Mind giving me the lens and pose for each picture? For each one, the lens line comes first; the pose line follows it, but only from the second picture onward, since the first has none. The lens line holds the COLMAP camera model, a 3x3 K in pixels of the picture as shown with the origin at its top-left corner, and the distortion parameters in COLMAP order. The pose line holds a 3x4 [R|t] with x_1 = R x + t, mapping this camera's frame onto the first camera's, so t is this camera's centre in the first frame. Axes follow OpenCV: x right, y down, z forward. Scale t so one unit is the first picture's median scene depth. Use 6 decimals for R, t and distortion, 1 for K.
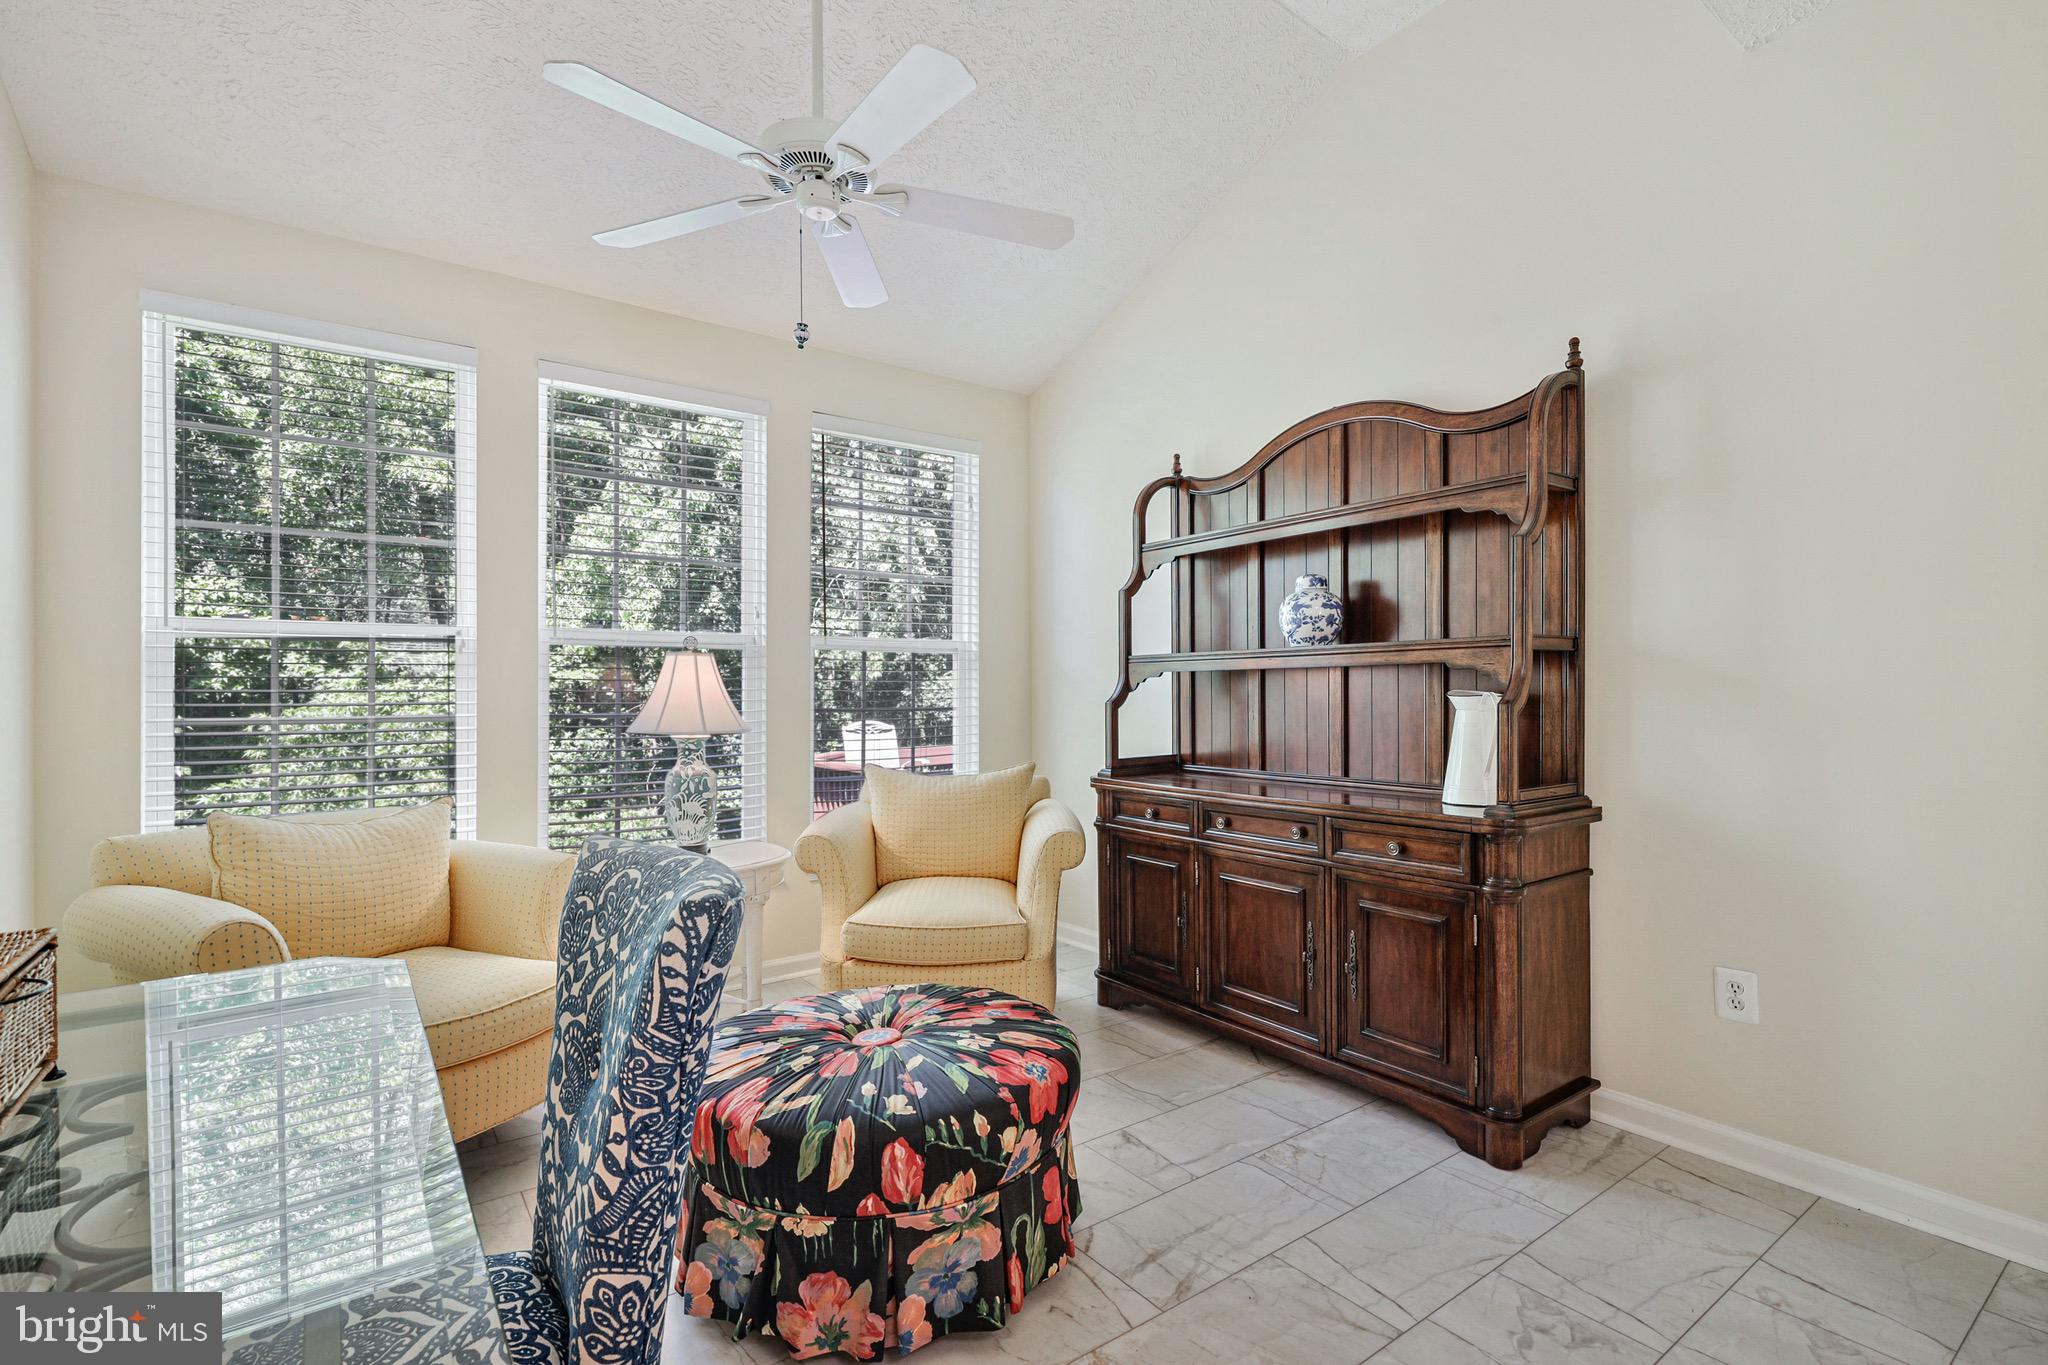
lens RADIAL K [[939.4, 0, 968.0], [0, 939.4, 734.5], [0, 0, 1]] dist [-0.001178, -0.000181]
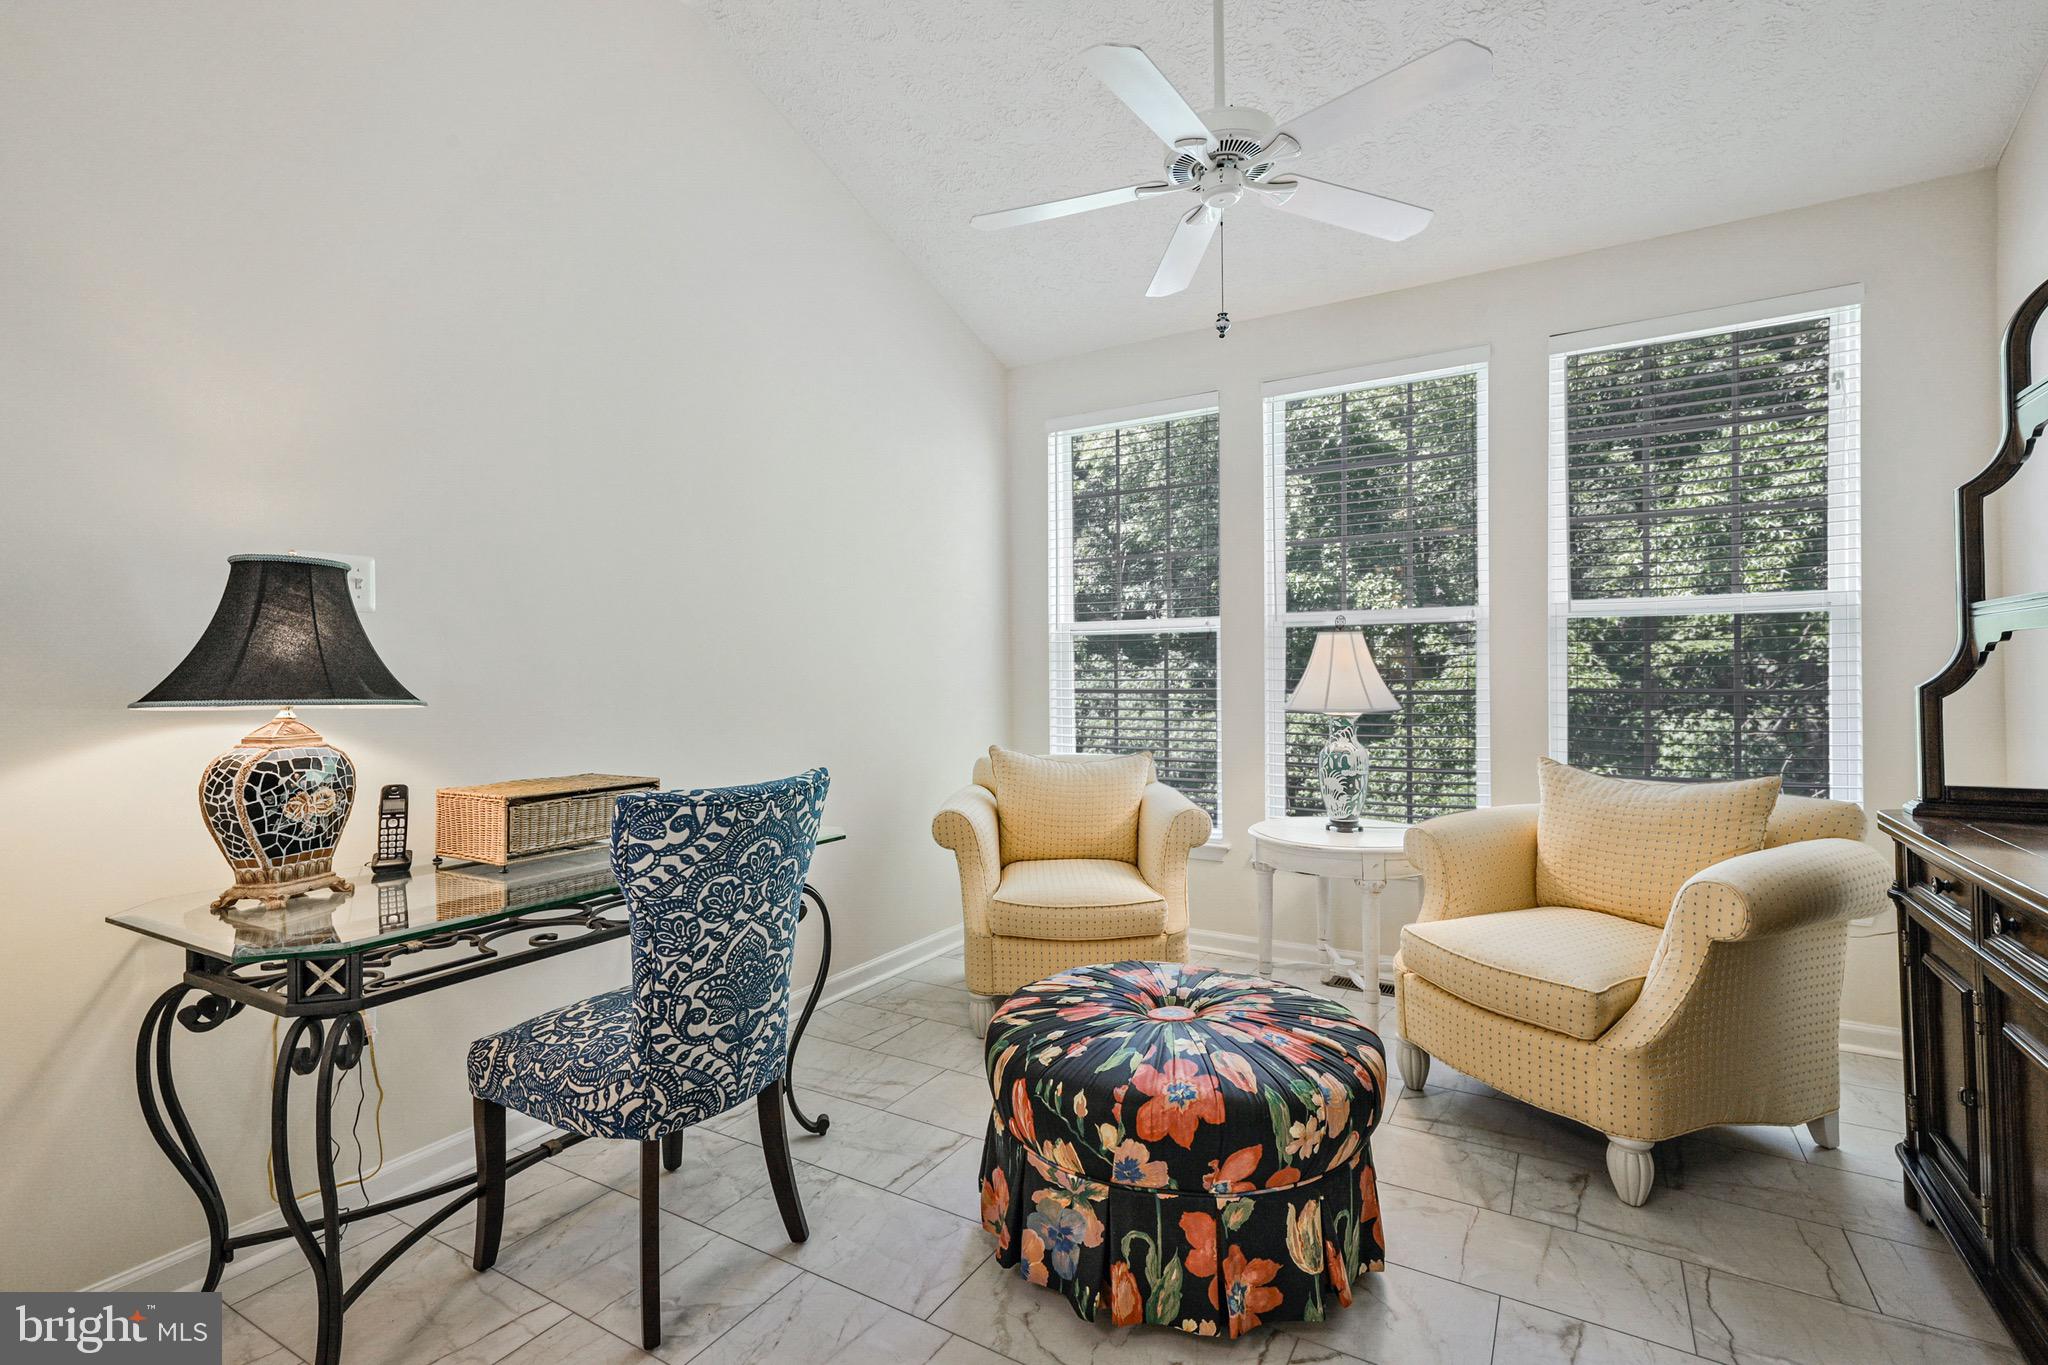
lens RADIAL K [[905.6, 0, 1023.9], [0, 905.6, 693.3], [0, 0, 1]] dist [-0.000080, -0.000074]
pose [[0.420094, 0.021783, -0.907219, 0.465999], [-0.034615, 0.999369, 0.007966, -0.016080], [0.906820, 0.028057, 0.420583, 0.285680]]
